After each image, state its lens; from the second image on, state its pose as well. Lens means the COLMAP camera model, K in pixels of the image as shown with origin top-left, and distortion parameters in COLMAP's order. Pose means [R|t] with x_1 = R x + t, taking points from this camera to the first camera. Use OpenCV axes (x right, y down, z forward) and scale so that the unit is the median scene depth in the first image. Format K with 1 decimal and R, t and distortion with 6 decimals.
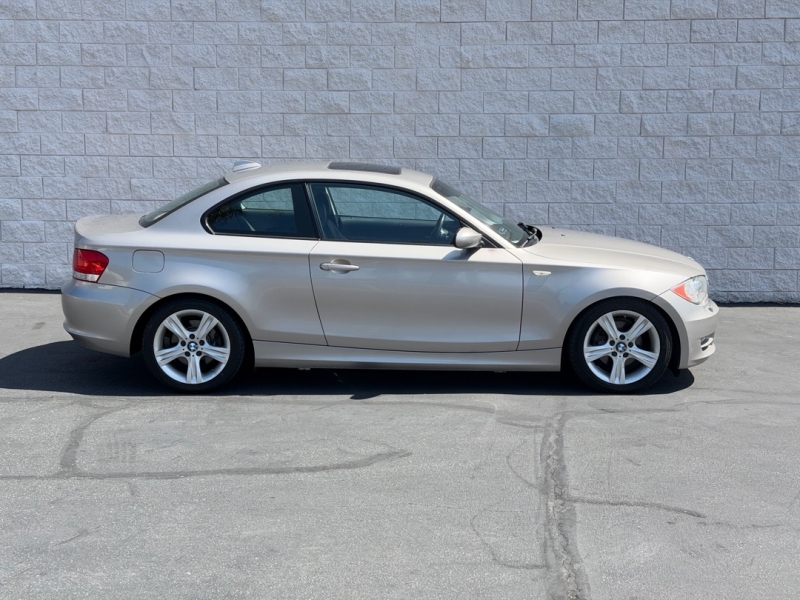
lens RADIAL K [[1112.8, 0, 402.4], [0, 1112.8, 306.7], [0, 0, 1]] dist [0.114560, 0.000000]
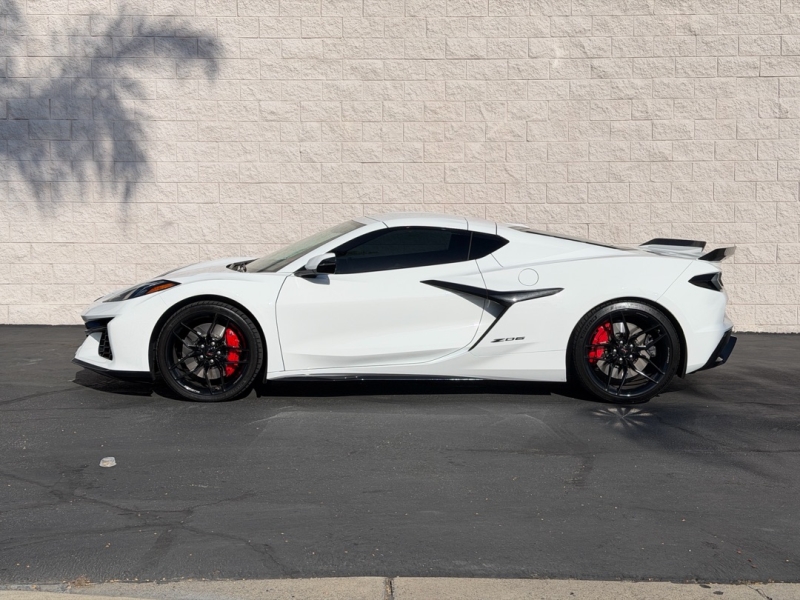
lens RADIAL K [[1112.8, 0, 385.4], [0, 1112.8, 305.2], [0, 0, 1]] dist [0.114560, 0.000000]
pose [[0.999086, -0.007406, 0.042094, -0.371072], [0.011313, 0.995570, -0.093342, 0.062550], [-0.041216, 0.093733, 0.994744, -0.047575]]
